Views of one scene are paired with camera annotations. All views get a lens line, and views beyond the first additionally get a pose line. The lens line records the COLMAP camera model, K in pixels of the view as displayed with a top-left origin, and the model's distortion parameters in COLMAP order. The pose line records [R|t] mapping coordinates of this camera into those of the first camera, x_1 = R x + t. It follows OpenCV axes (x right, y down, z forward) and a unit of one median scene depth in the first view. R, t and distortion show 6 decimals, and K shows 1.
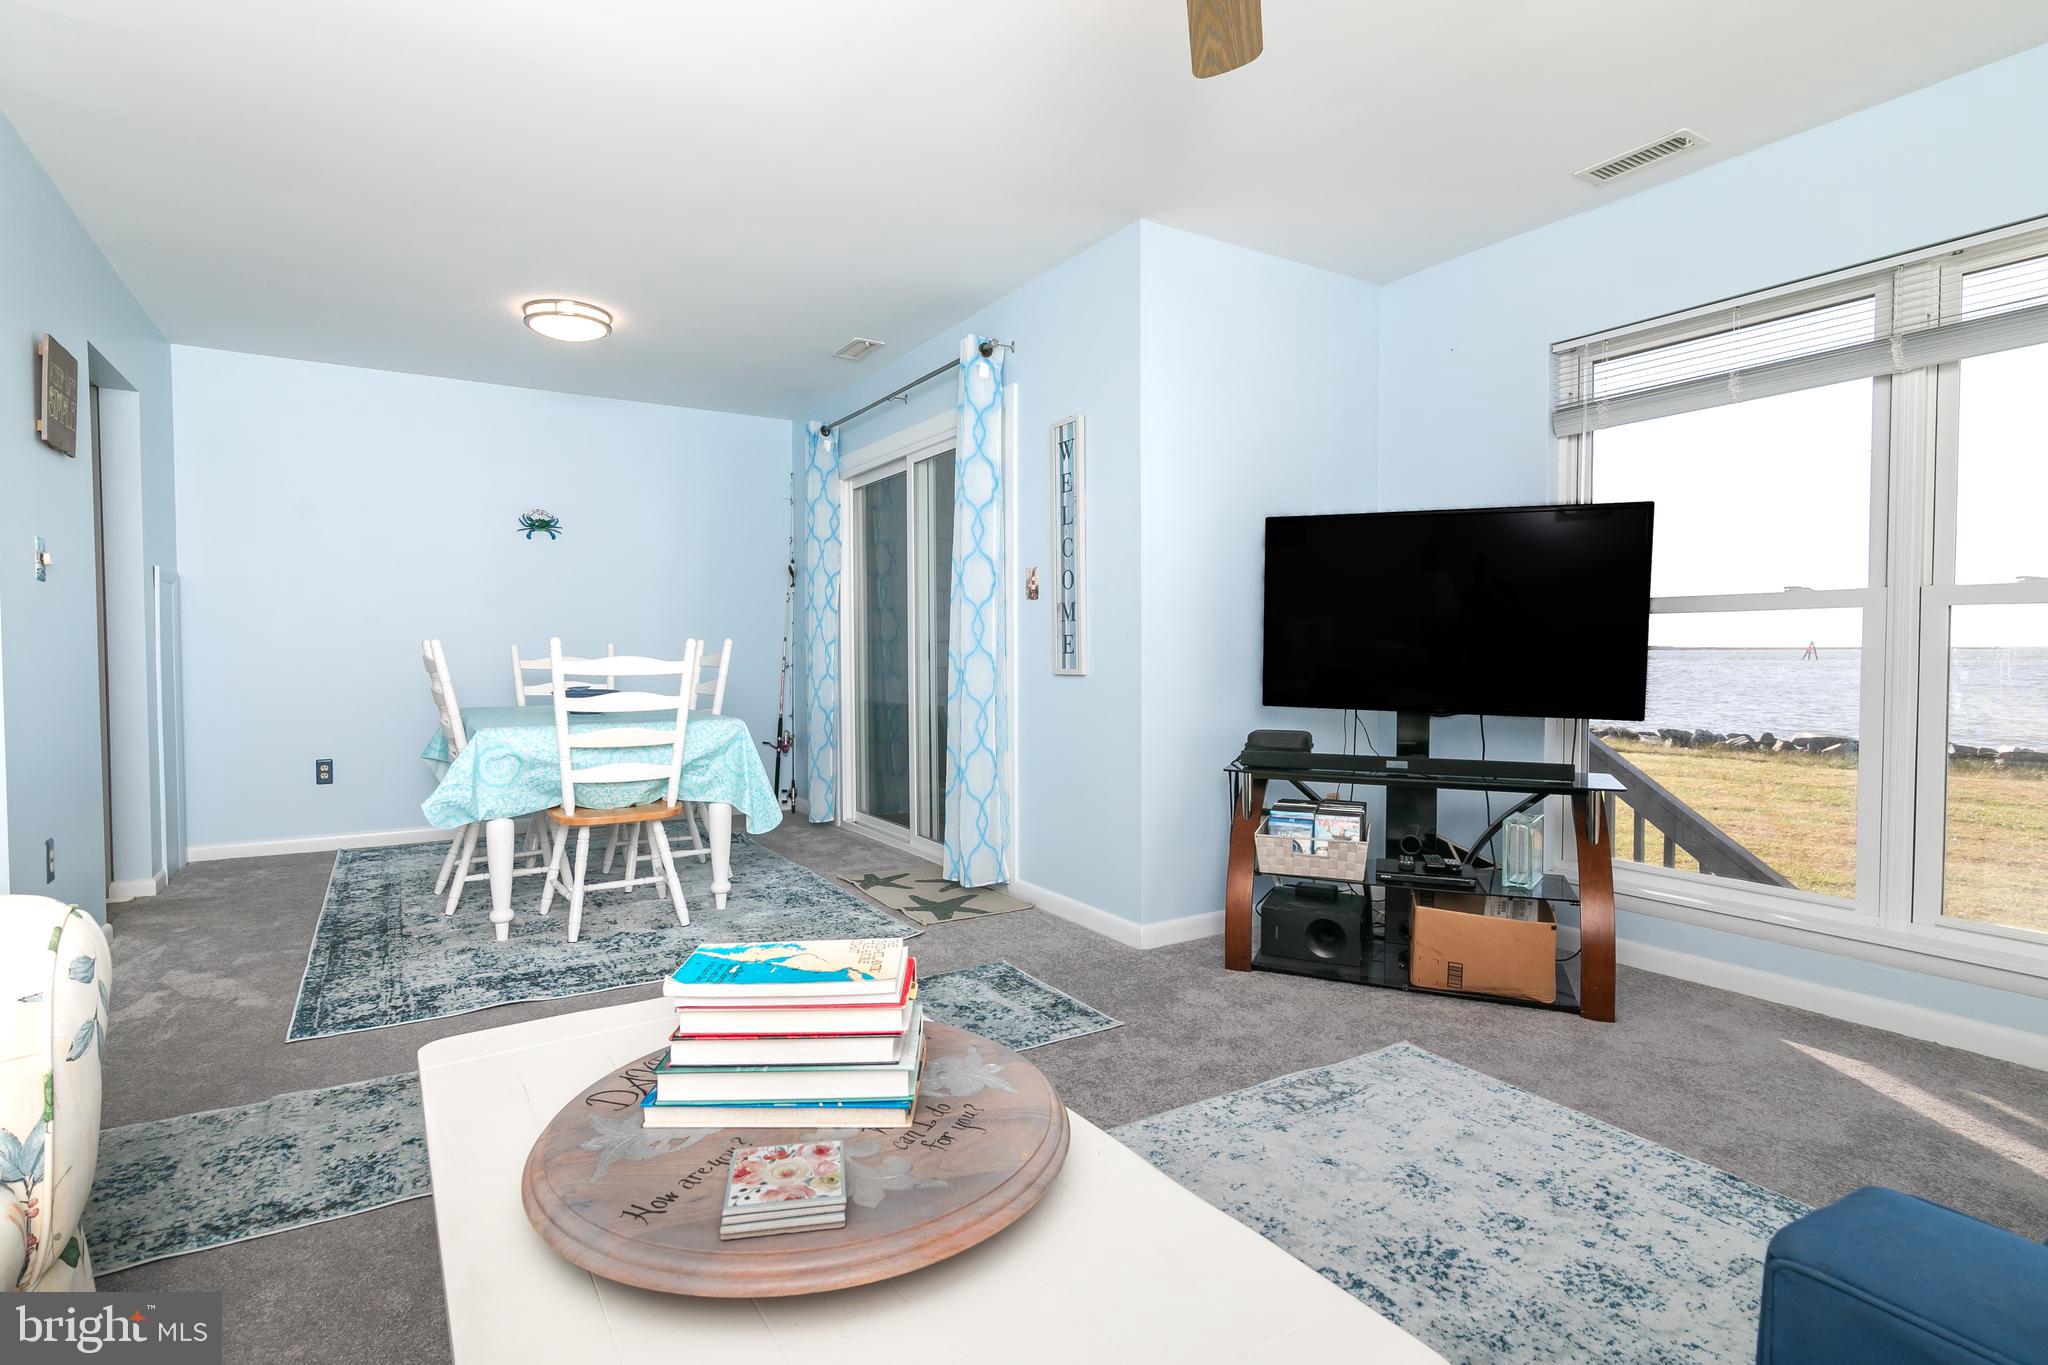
lens RADIAL K [[996.6, 0, 1020.2], [0, 996.6, 680.8], [0, 0, 1]] dist [-0.003295, 0.001023]
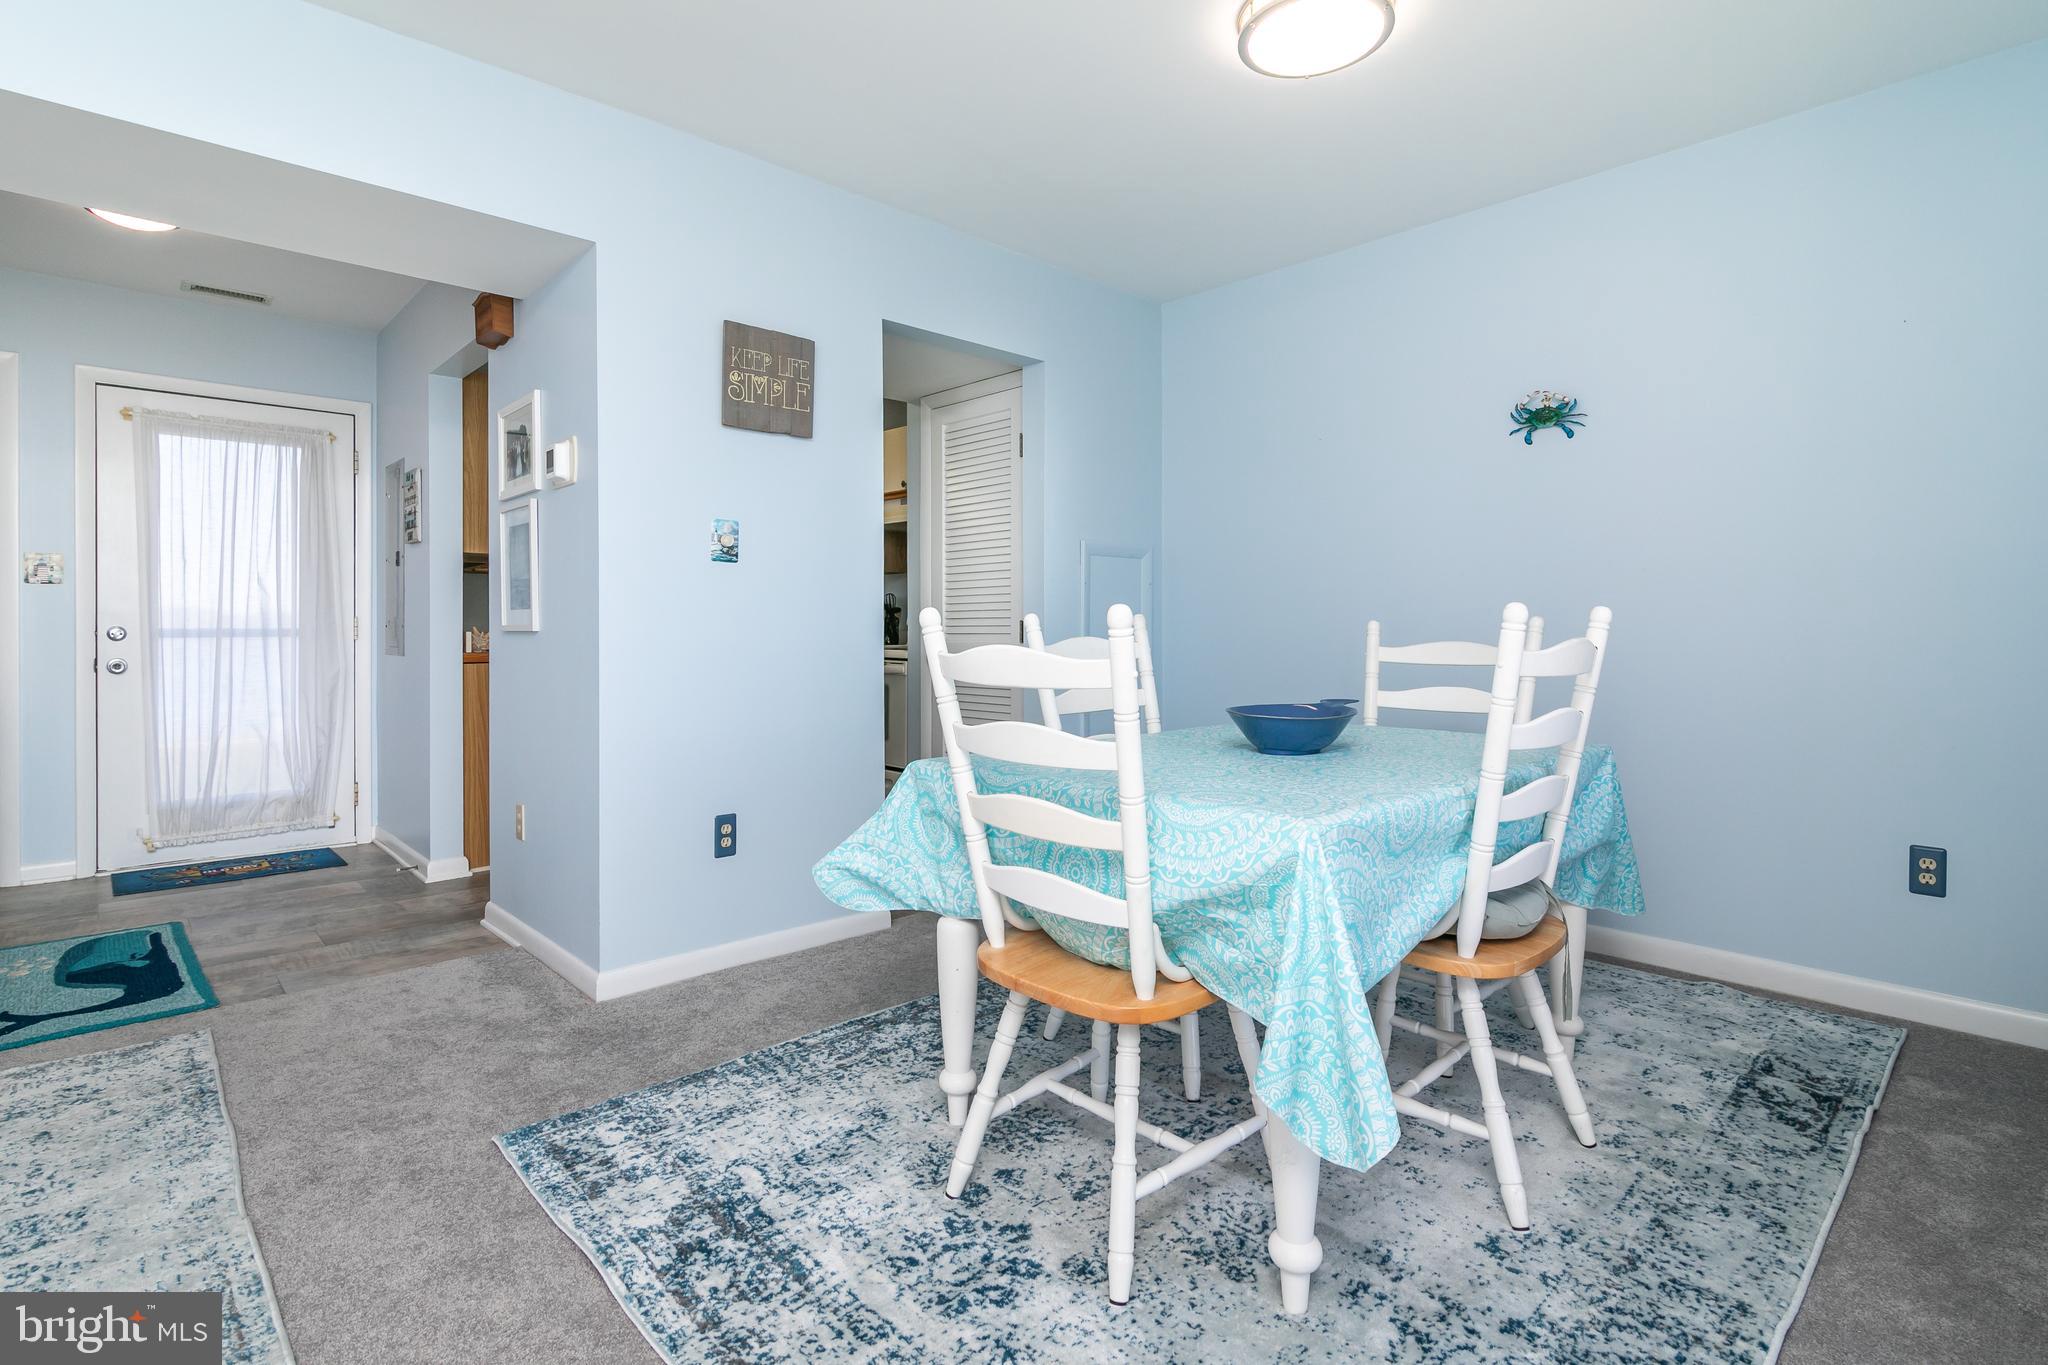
lens RADIAL K [[996.6, 0, 965.7], [0, 996.6, 618.7], [0, 0, 1]] dist [-0.003295, 0.001023]
pose [[0.163756, 0.003375, -0.986495, 0.079734], [-0.028395, 0.999596, -0.001294, -0.046847], [0.986092, 0.028223, 0.163786, 1.005467]]
